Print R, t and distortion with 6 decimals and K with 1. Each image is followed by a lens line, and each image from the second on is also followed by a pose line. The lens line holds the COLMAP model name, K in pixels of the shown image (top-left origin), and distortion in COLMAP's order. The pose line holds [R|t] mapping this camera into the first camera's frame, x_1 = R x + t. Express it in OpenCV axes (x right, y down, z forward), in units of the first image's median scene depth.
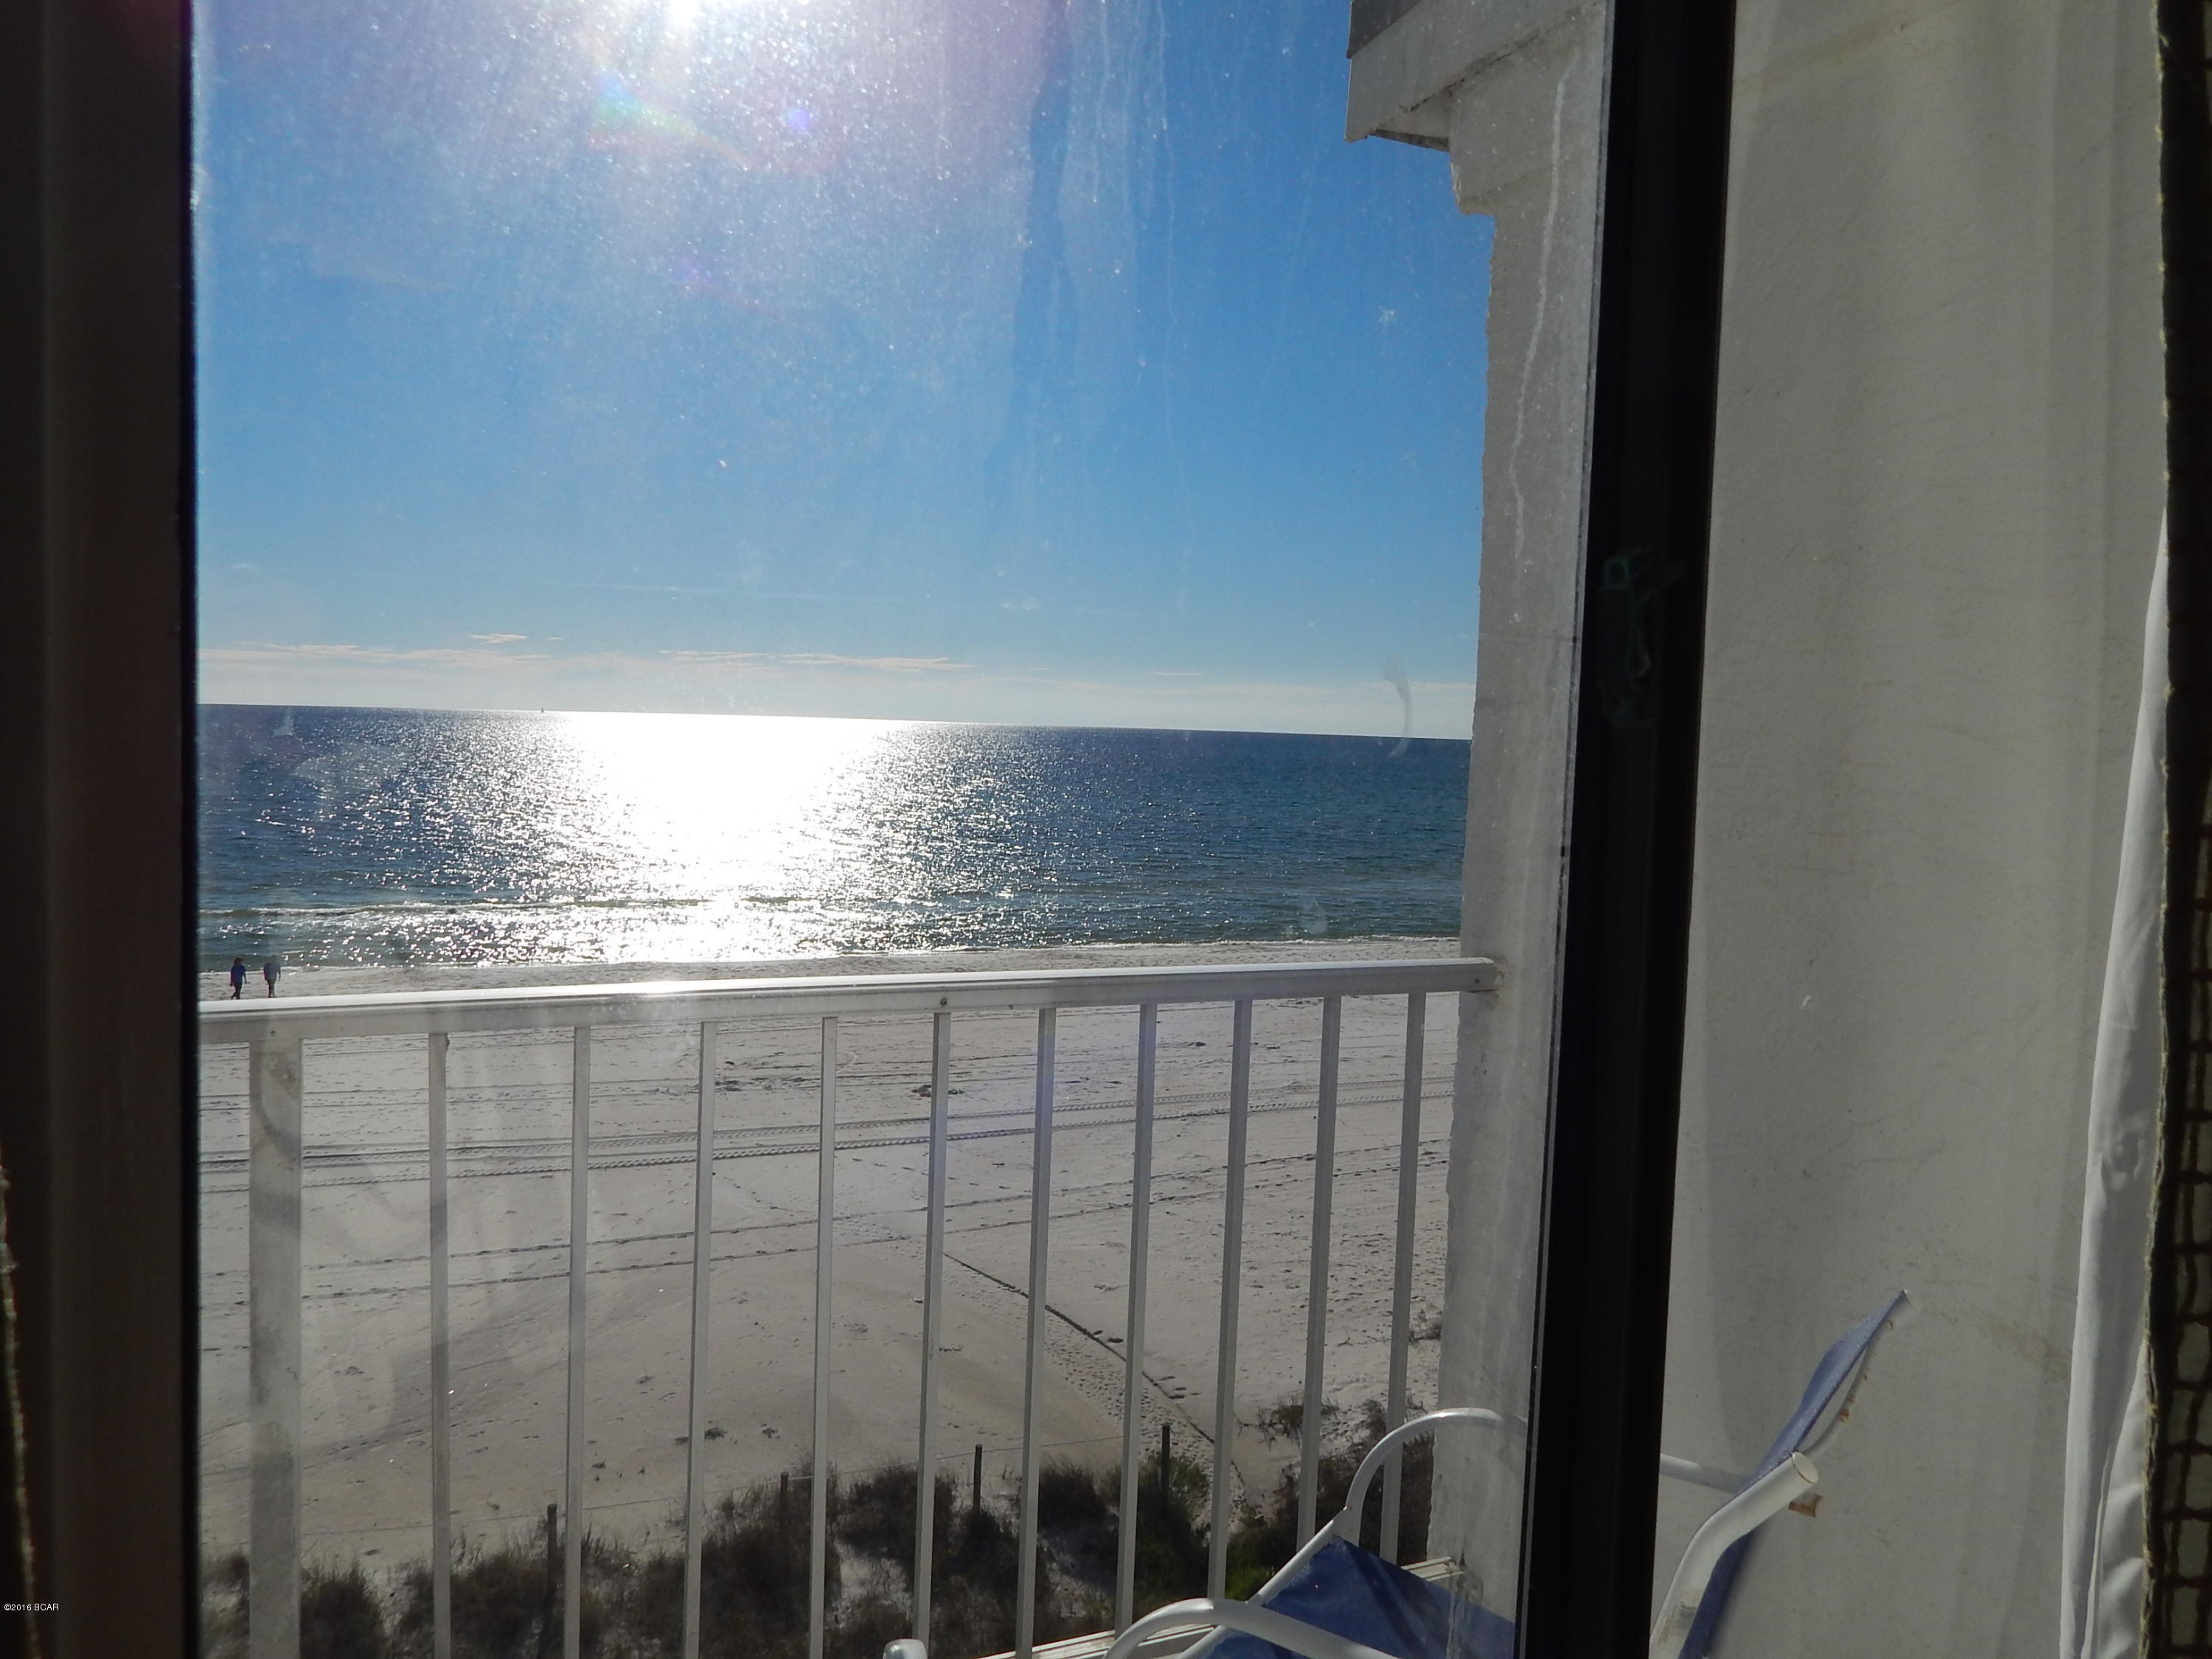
lens RADIAL K [[1597.2, 0, 1114.7], [0, 1597.2, 807.9], [0, 0, 1]] dist [-0.005964, -0.009403]
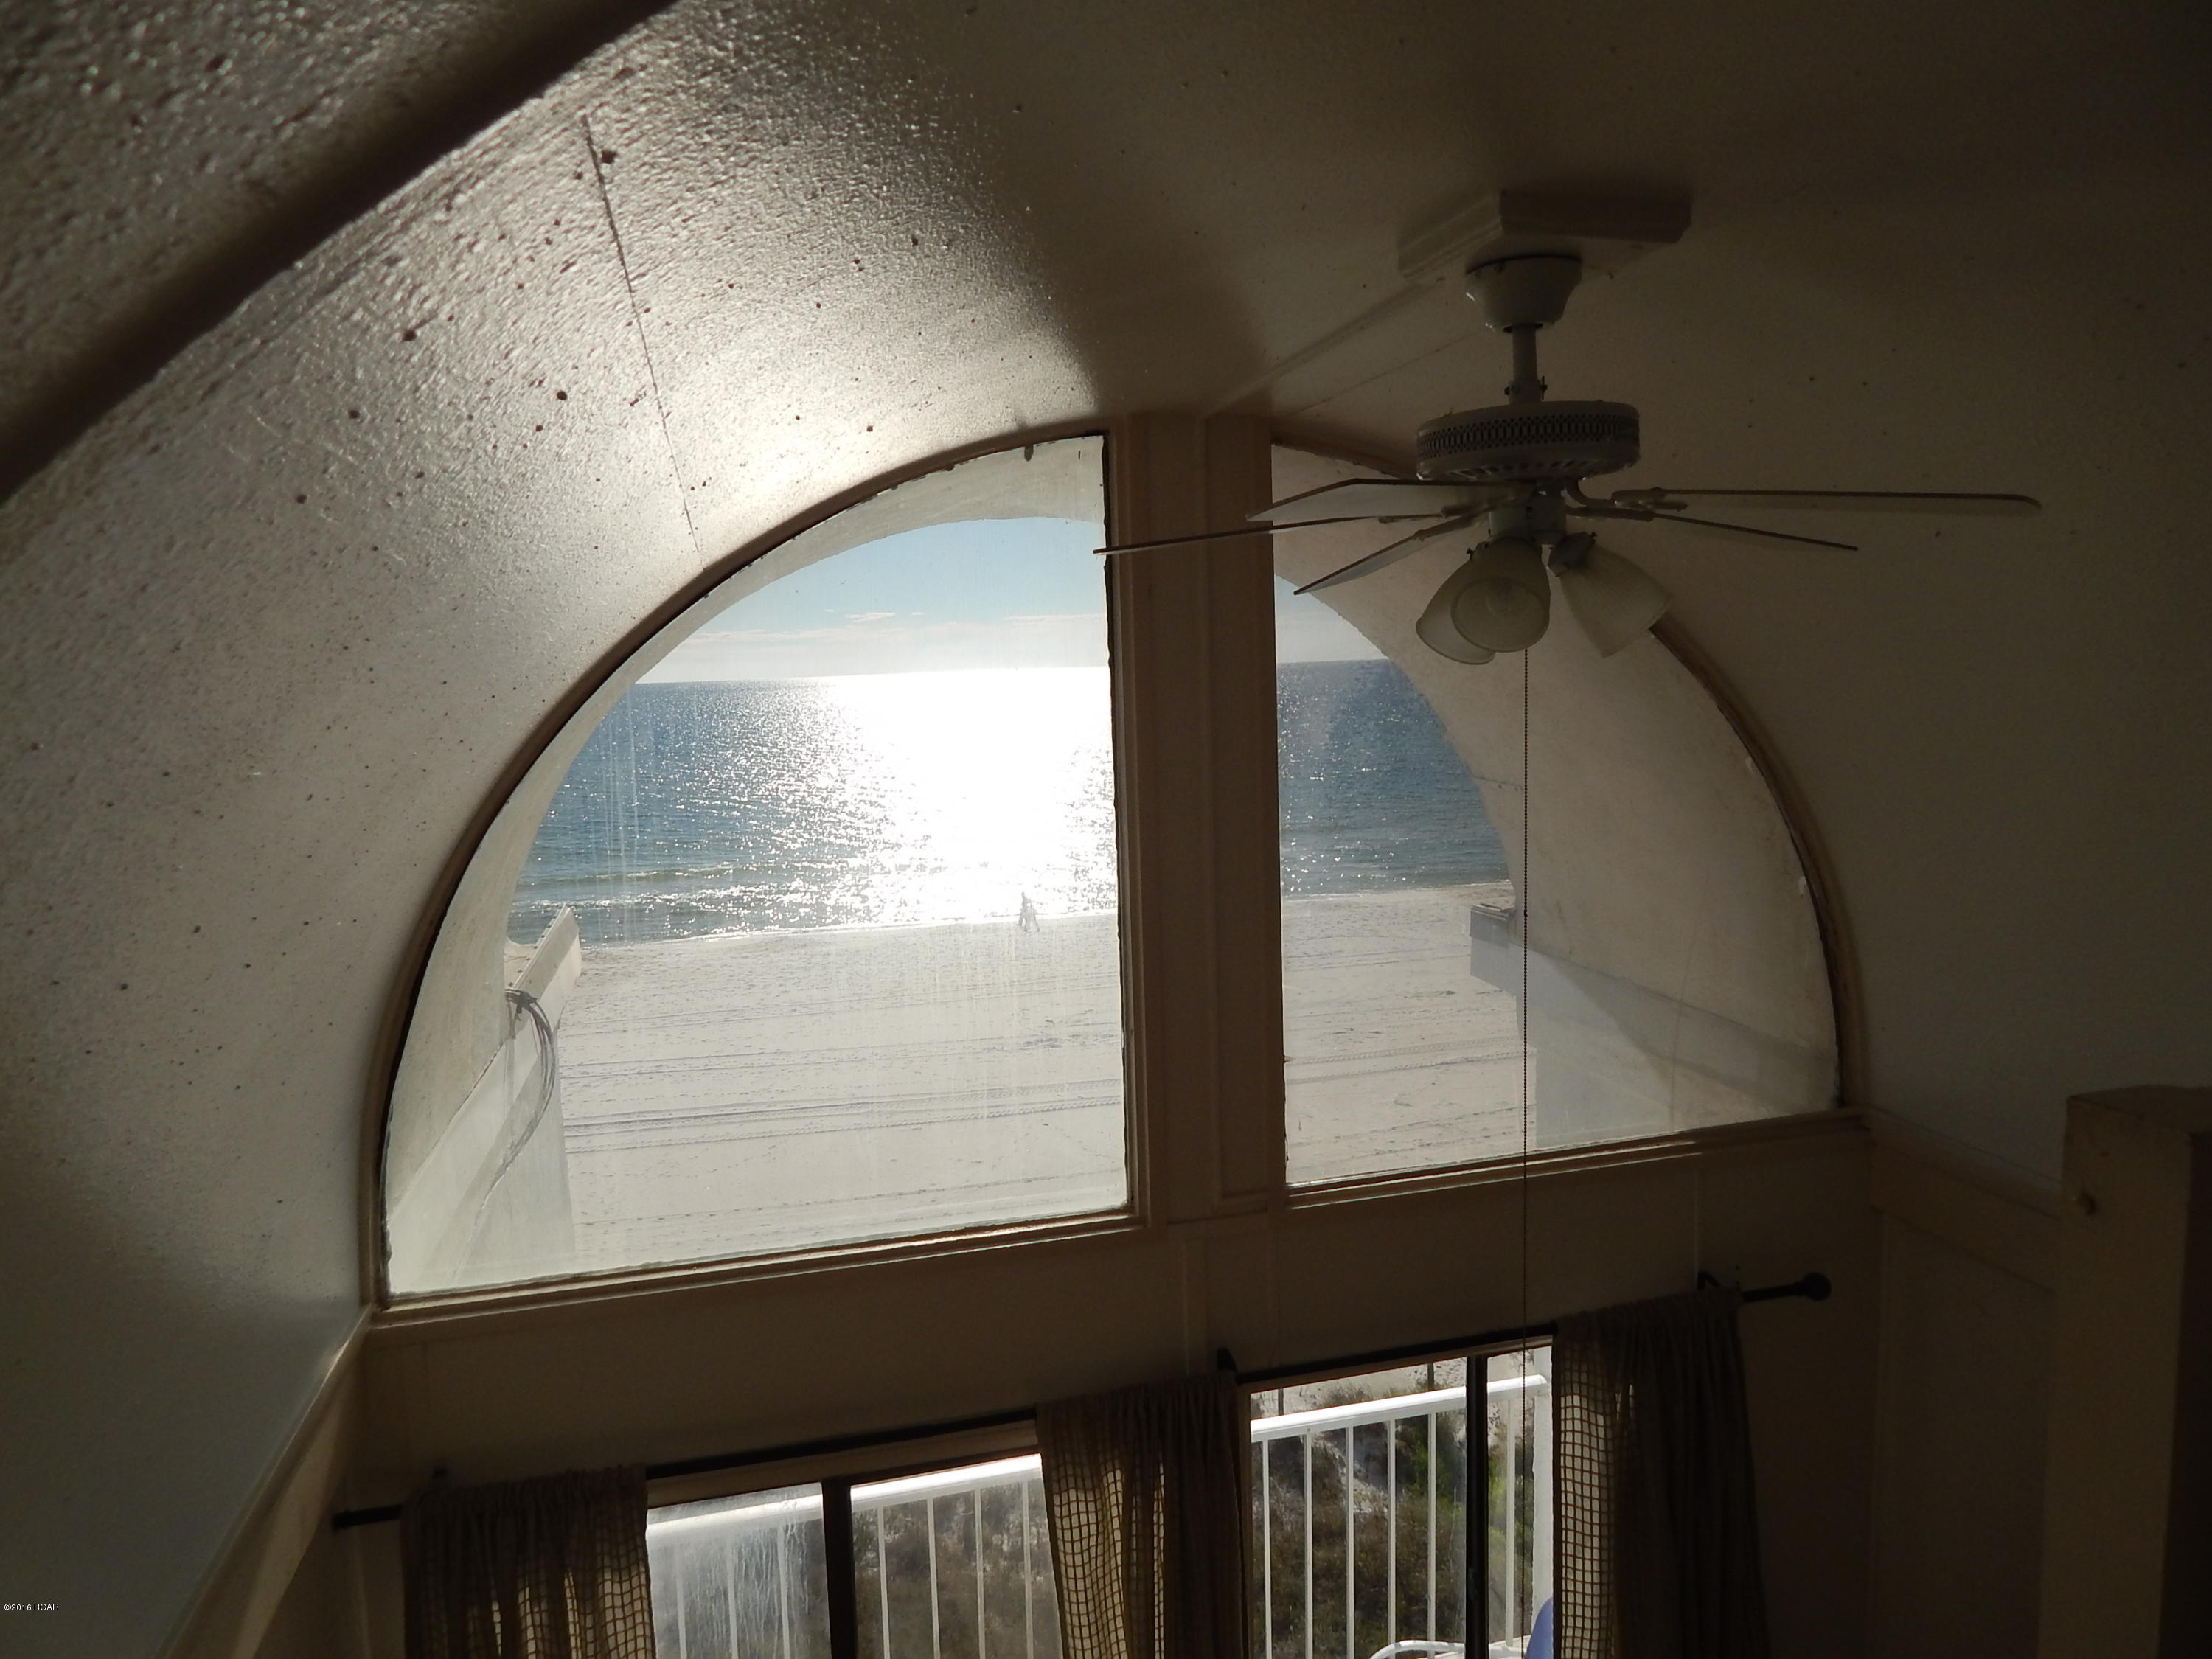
lens RADIAL K [[1452.8, 0, 1104.0], [0, 1452.8, 816.2], [0, 0, 1]] dist [0.001748, 0.004355]
pose [[0.982902, -0.044361, -0.178707, 0.002768], [0.054017, 0.997311, 0.049531, -0.077196], [0.176029, -0.058338, 0.982655, -0.098939]]
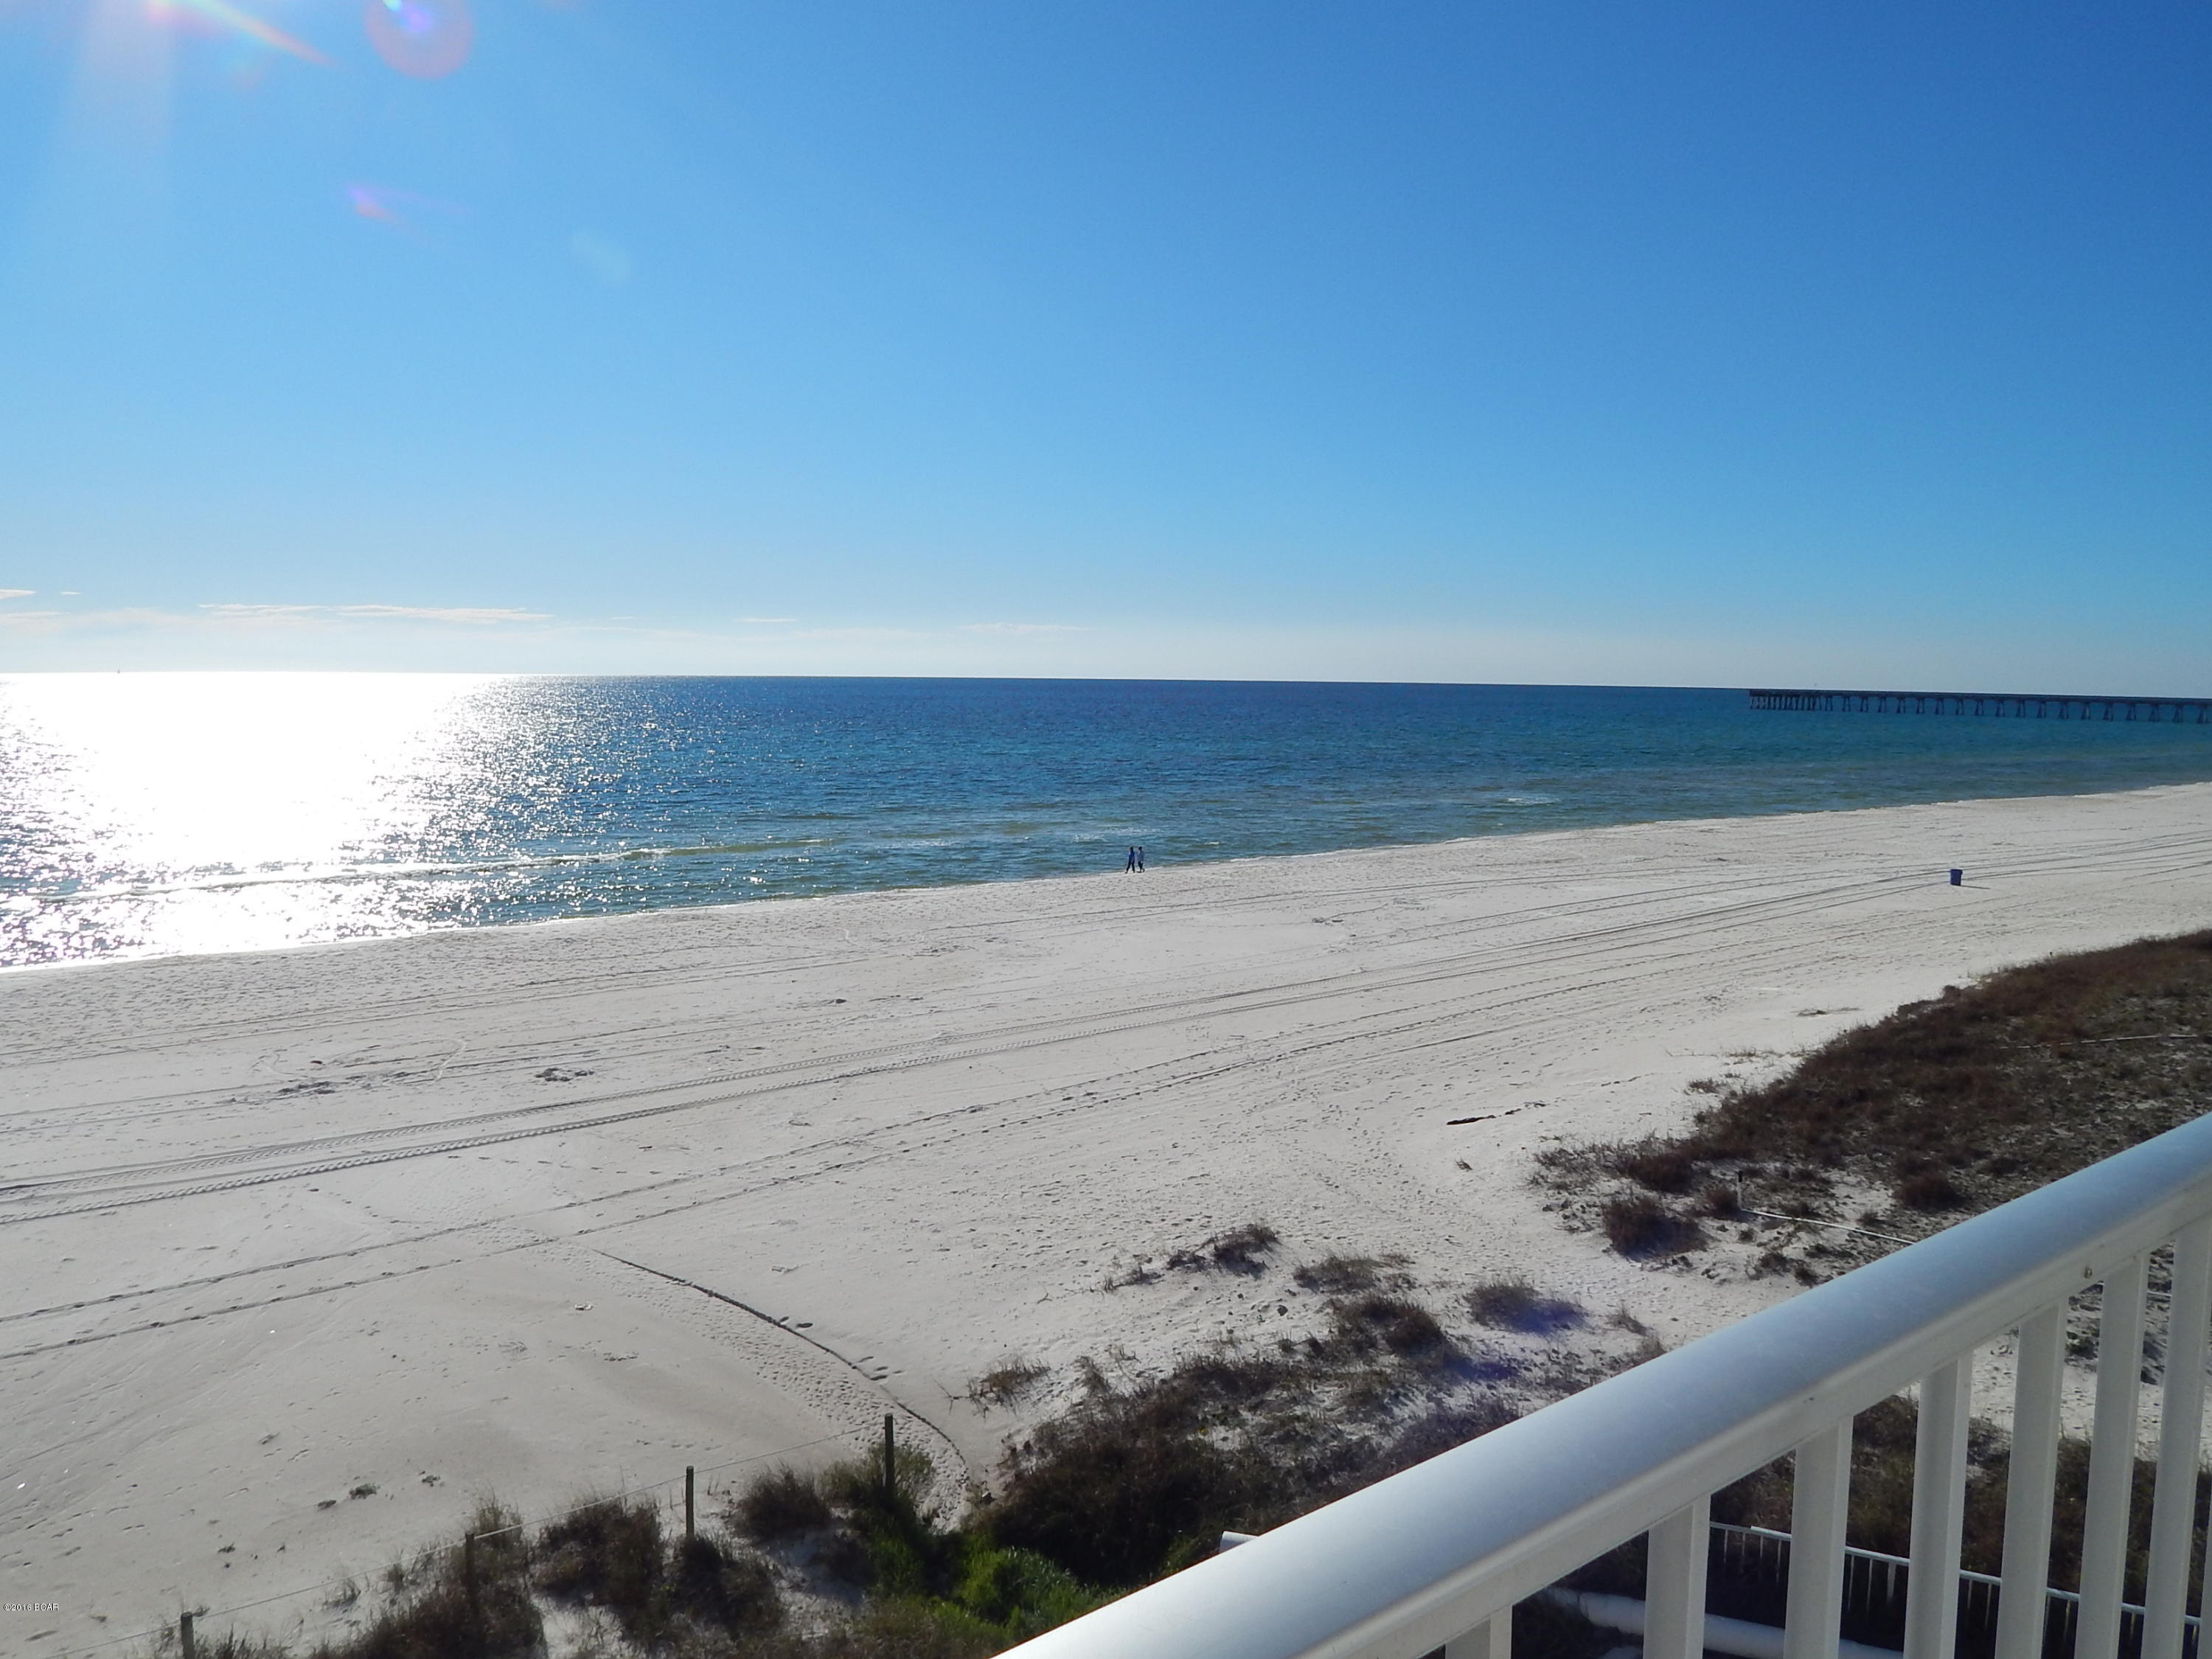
lens RADIAL K [[1597.2, 0, 1111.8], [0, 1597.2, 809.5], [0, 0, 1]] dist [-0.005964, -0.009403]
pose [[0.967544, -0.046837, 0.248326, -0.041399], [0.037460, 0.998400, 0.042356, -0.005181], [-0.249912, -0.031679, 0.967750, 0.044477]]
